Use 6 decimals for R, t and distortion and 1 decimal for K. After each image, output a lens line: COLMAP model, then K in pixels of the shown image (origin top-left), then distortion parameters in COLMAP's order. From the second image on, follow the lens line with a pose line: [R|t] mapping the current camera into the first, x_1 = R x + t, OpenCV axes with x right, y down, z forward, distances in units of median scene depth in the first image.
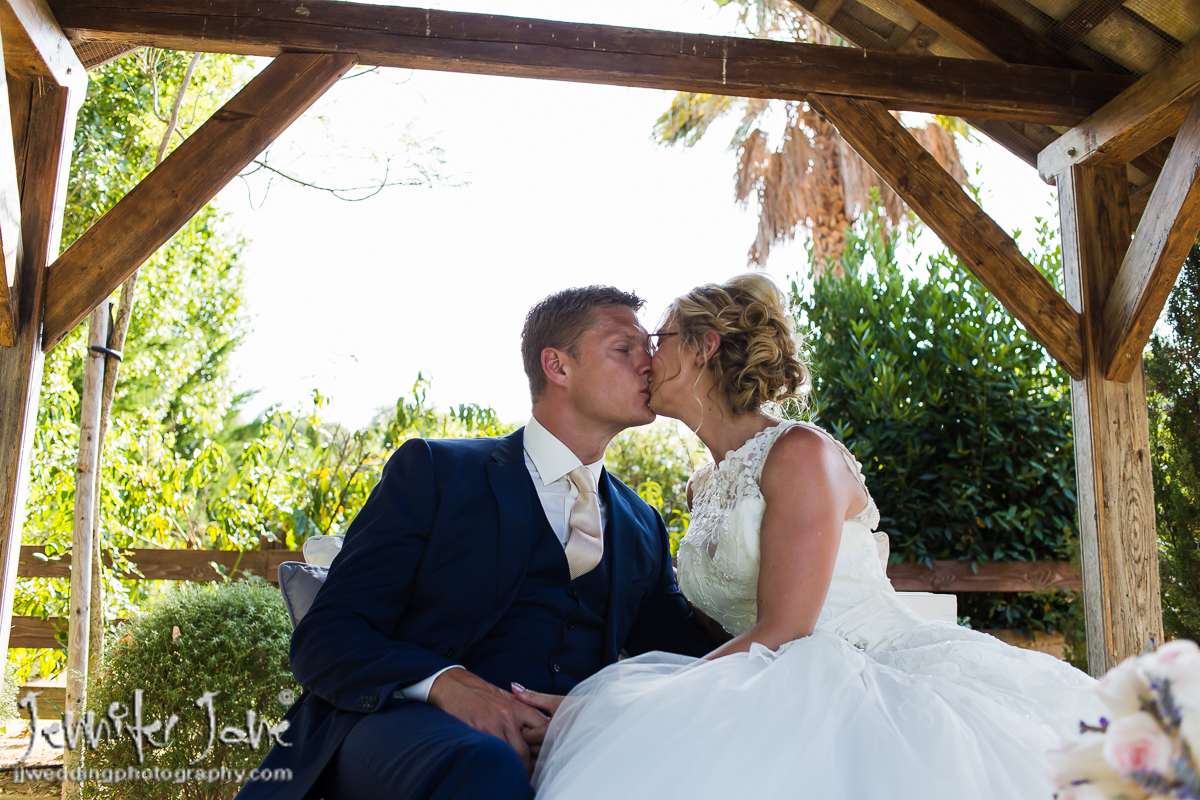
lens RADIAL K [[1187.1, 0, 600.0], [0, 1187.1, 400.0], [0, 0, 1]] dist [-0.014650, -0.029853]
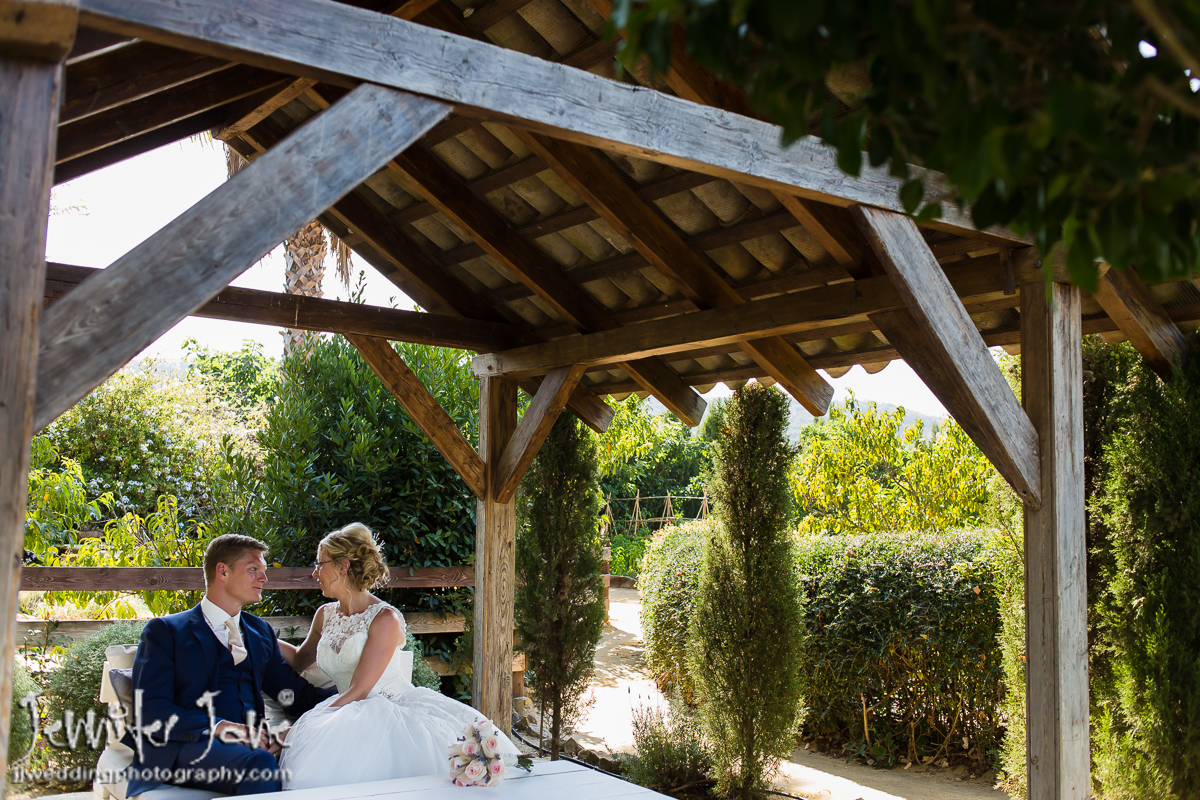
lens RADIAL K [[1212.2, 0, 600.0], [0, 1212.2, 400.0], [0, 0, 1]] dist [-0.011541, -0.030380]
pose [[0.890965, 0.052021, 0.451081, -0.166040], [-0.088436, 0.994272, 0.060013, -0.182350], [-0.445376, -0.093361, 0.890463, -0.428124]]
